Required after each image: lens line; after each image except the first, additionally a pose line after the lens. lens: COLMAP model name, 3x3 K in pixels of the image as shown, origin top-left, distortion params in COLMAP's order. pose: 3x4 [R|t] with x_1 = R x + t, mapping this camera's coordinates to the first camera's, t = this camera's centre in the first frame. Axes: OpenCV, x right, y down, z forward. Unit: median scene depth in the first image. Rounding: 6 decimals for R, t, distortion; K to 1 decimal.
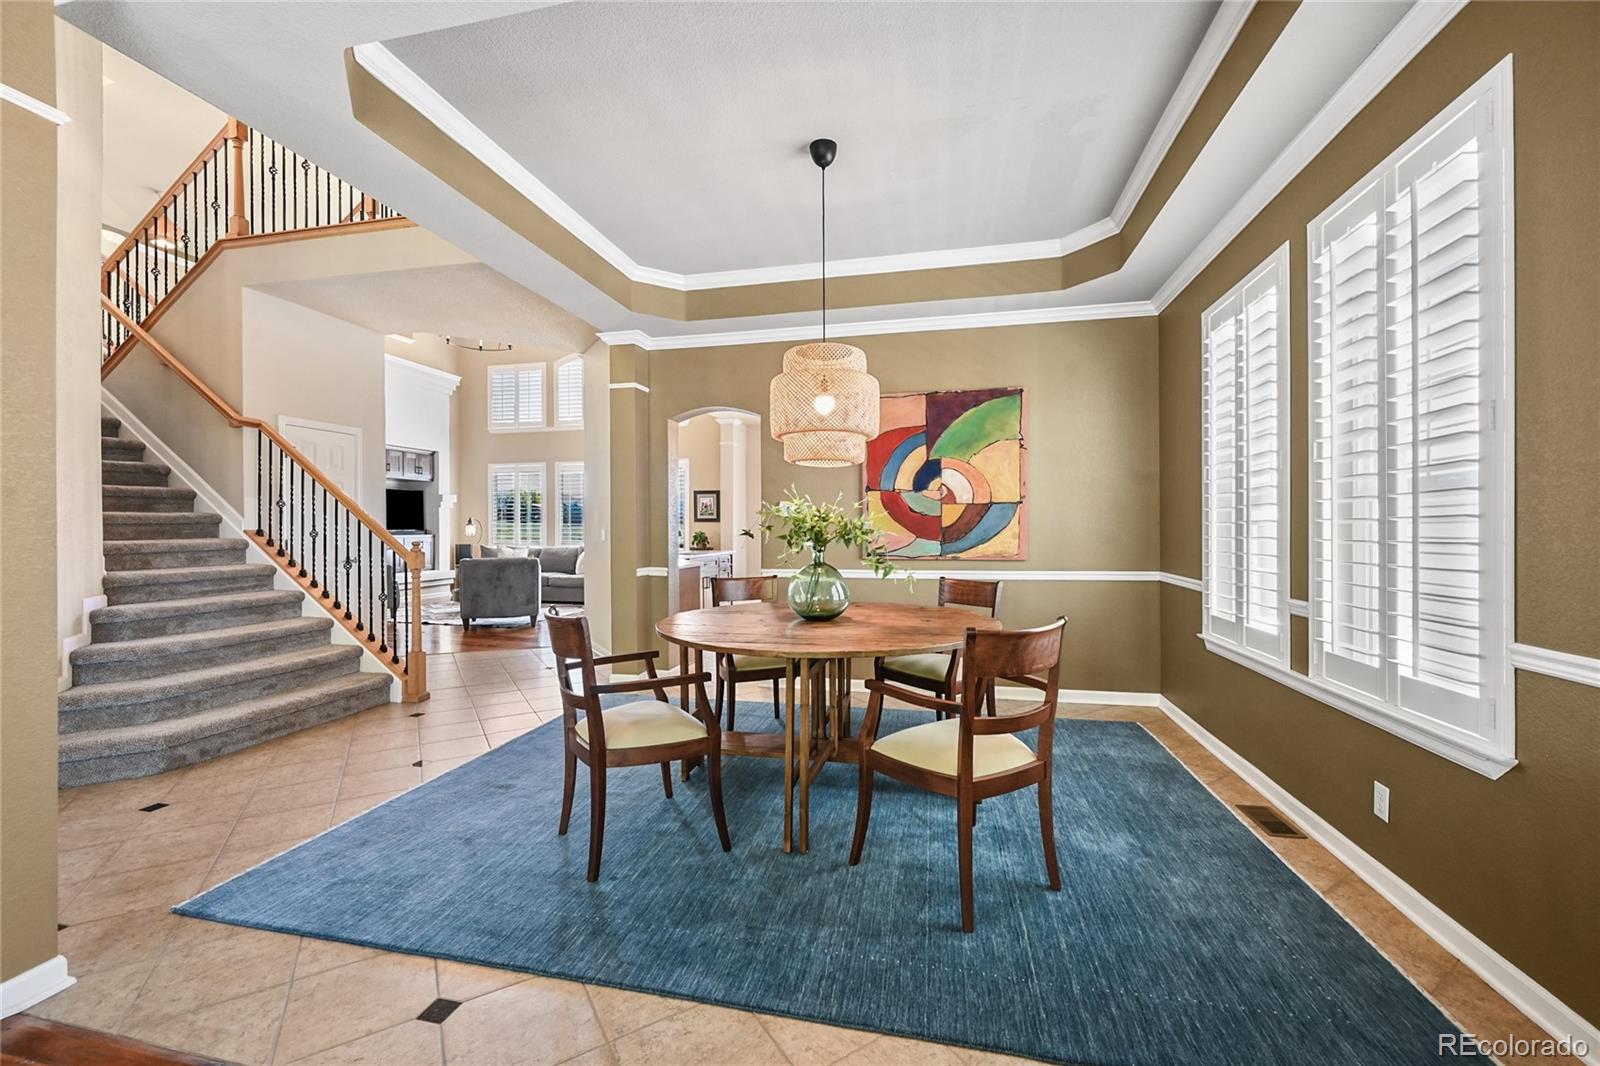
lens RADIAL K [[631.0, 0, 799.8], [0, 631.0, 535.4], [0, 0, 1]] dist [0.000102, -0.000050]
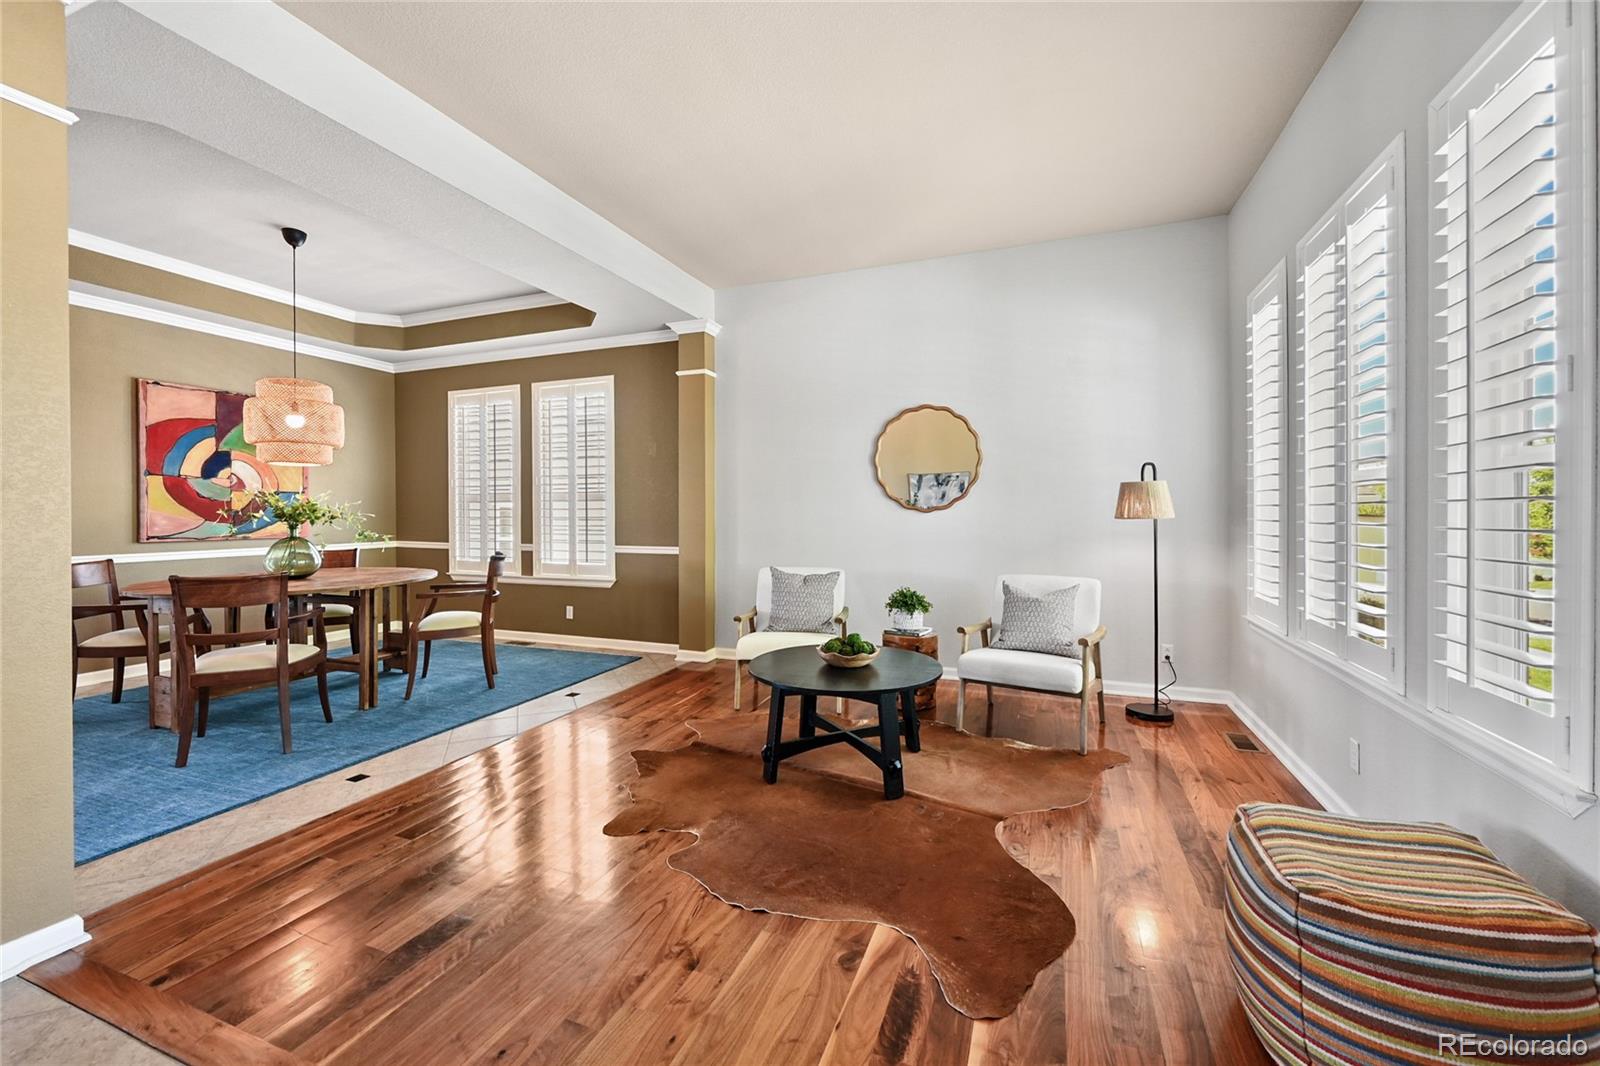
lens RADIAL K [[639.7, 0, 802.6], [0, 639.7, 519.7], [0, 0, 1]] dist [-0.000250, -0.000107]
pose [[0.145043, -0.007562, 0.989396, -0.758161], [0.010579, 0.999925, 0.006092, 0.005923], [-0.989369, 0.009584, 0.145113, -0.183609]]
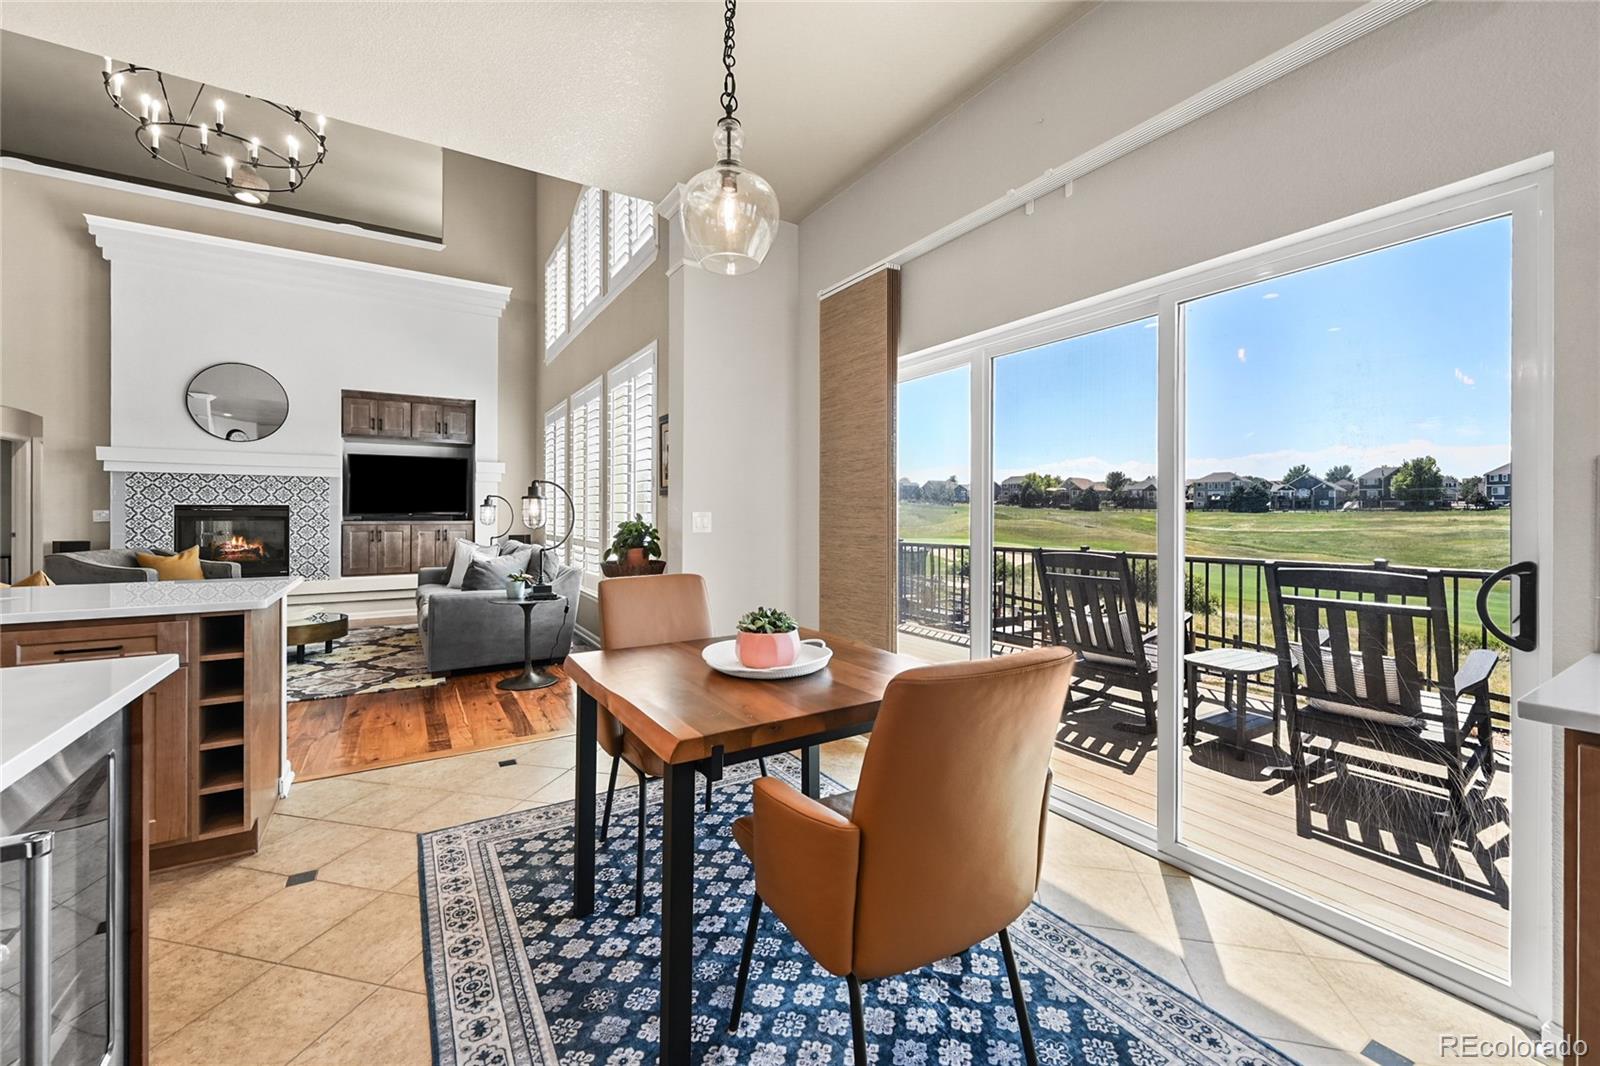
lens RADIAL K [[639.7, 0, 802.6], [0, 639.7, 519.7], [0, 0, 1]] dist [-0.000250, -0.000107]
pose [[0.708027, 0.010315, -0.706110, 0.423444], [-0.010976, 0.999933, 0.003601, -0.020604], [0.706100, 0.005201, 0.708093, 1.836637]]
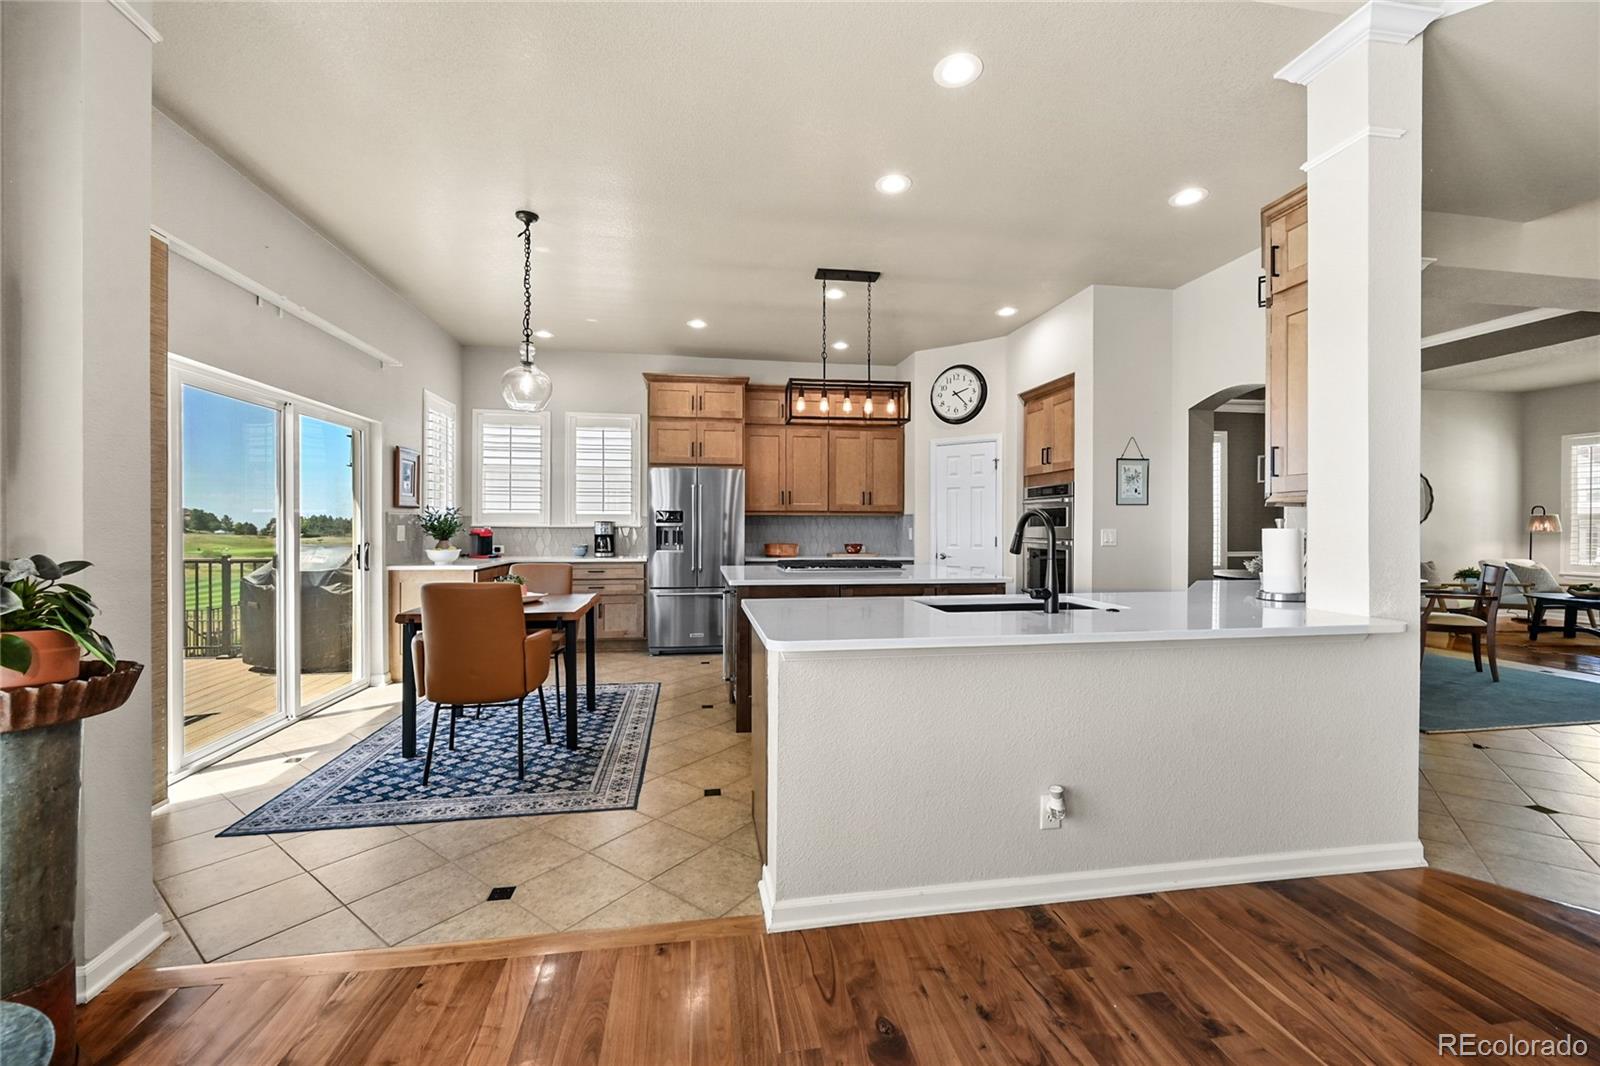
lens RADIAL K [[640.5, 0, 797.0], [0, 640.5, 530.8], [0, 0, 1]] dist [-0.001132, -0.000051]
pose [[-0.374647, -0.004906, 0.927154, -0.768647], [0.007852, 0.999933, 0.008465, -0.023776], [-0.927134, 0.010452, -0.374584, 2.066341]]
